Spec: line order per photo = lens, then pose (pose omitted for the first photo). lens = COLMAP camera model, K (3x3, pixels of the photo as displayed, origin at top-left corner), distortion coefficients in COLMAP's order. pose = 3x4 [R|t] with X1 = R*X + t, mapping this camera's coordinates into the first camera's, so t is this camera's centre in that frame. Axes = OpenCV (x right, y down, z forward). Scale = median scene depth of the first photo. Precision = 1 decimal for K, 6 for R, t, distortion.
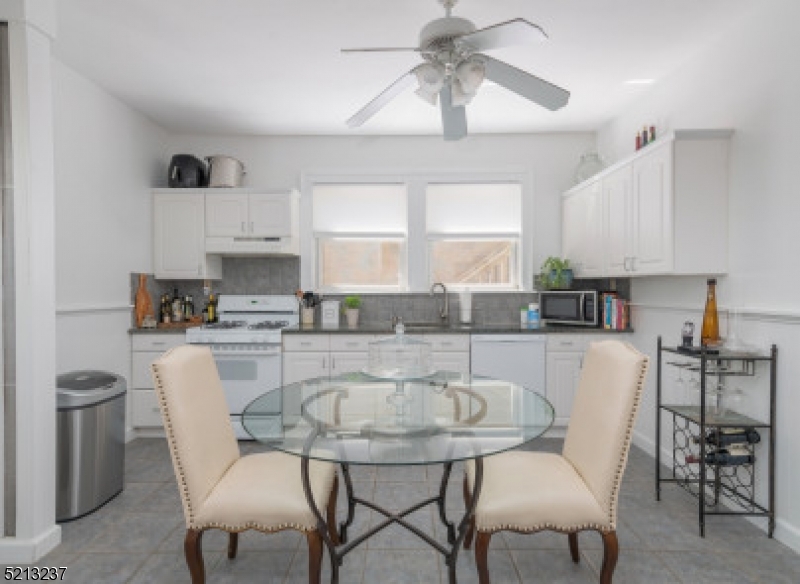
lens RADIAL K [[391.6, 0, 400.0], [0, 391.6, 292.0], [0, 0, 1]] dist [-0.000497, -0.000114]
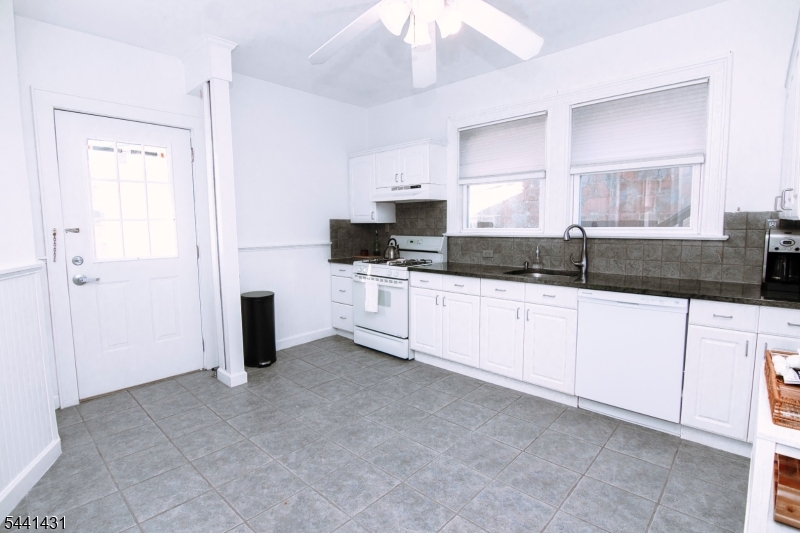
lens RADIAL K [[395.6, 0, 400.0], [0, 395.6, 266.5], [0, 0, 1]] dist [-0.002939, -0.000937]
pose [[0.736331, 0.067036, -0.673293, 0.421191], [0.002582, 0.994794, 0.101871, -0.022920], [0.676617, -0.076749, 0.732325, 0.118812]]
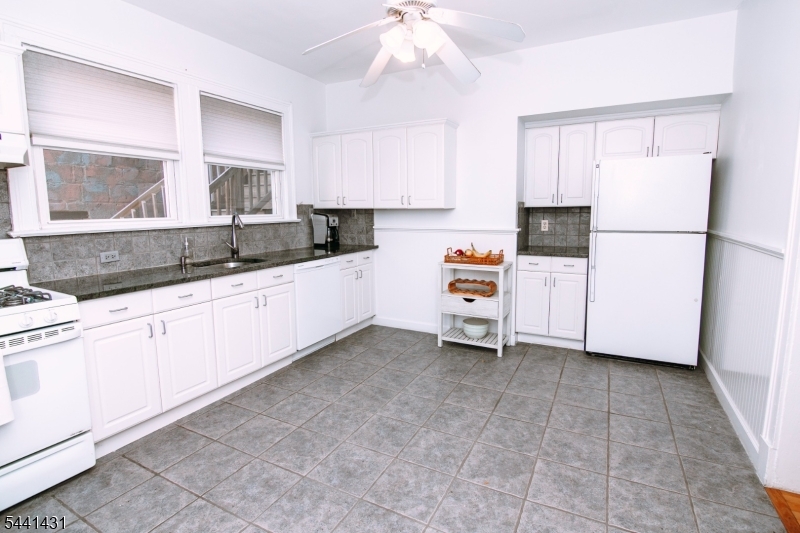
lens RADIAL K [[393.1, 0, 402.9], [0, 393.1, 261.0], [0, 0, 1]] dist [-0.000255, -0.000338]
pose [[0.460051, -0.121146, 0.879589, -0.539271], [0.016180, 0.991627, 0.128114, -0.025009], [-0.887745, -0.044708, 0.458159, 0.250693]]
